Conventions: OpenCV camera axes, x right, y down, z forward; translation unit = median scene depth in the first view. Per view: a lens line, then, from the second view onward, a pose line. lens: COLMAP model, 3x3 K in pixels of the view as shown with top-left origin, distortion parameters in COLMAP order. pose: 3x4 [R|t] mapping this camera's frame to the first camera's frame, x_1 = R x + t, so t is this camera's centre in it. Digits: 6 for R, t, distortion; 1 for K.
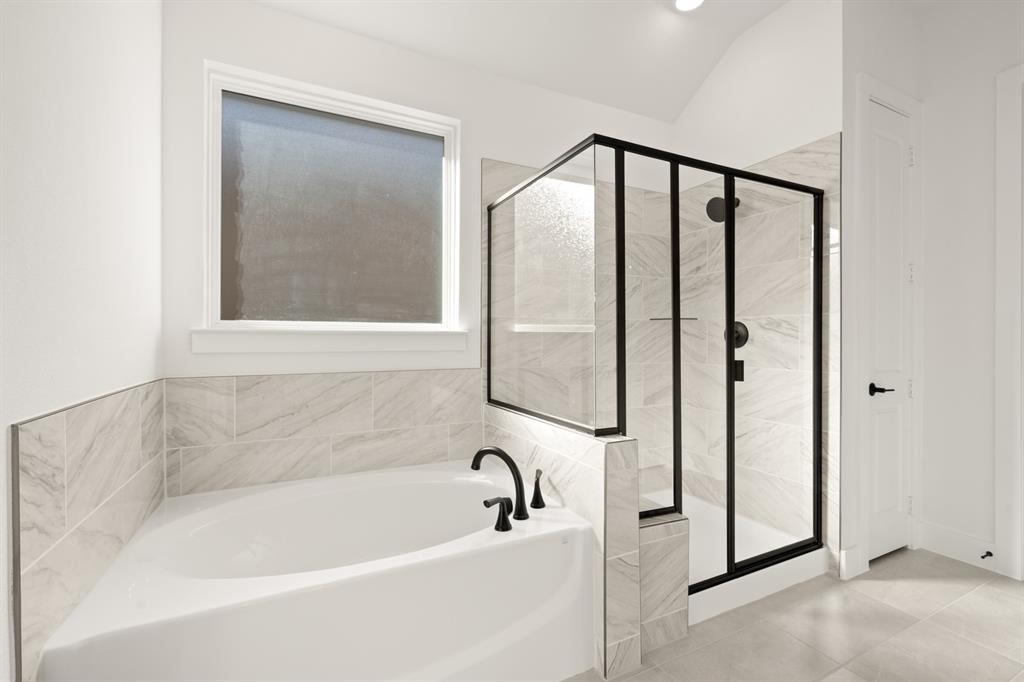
lens RADIAL K [[444.4, 0, 514.0], [0, 444.4, 339.5], [0, 0, 1]] dist [-0.000016, -0.000177]
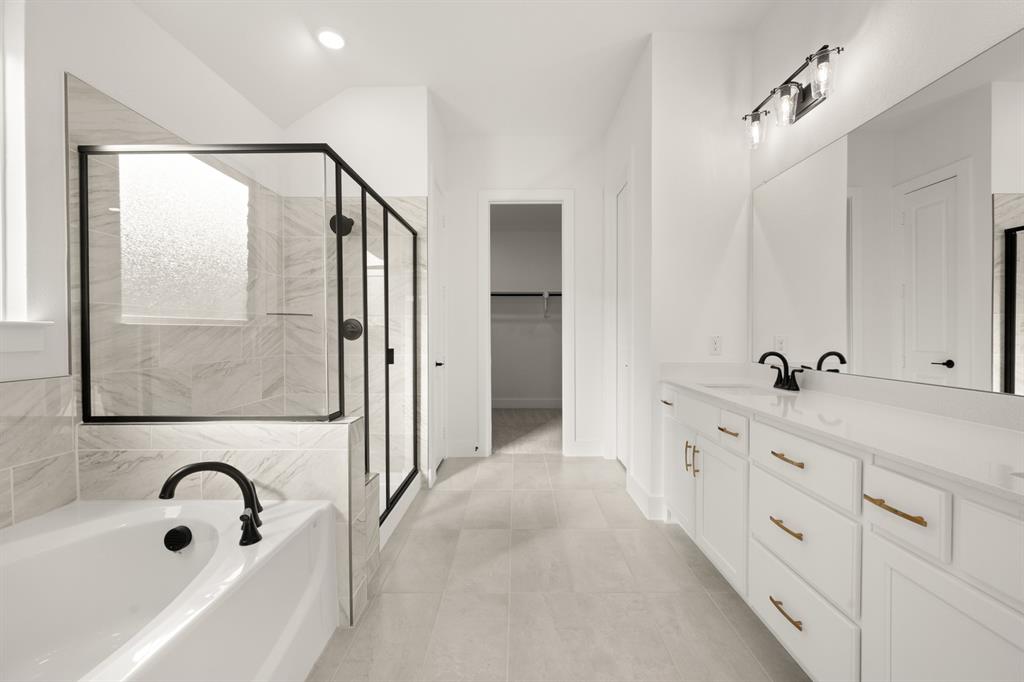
lens RADIAL K [[402.5, 0, 514.4], [0, 402.5, 339.1], [0, 0, 1]] dist [-0.000439, -0.000164]
pose [[0.452241, -0.016389, 0.891745, -0.356667], [0.003619, 0.999857, 0.016541, -0.000673], [-0.891889, -0.004254, 0.452235, 0.102118]]
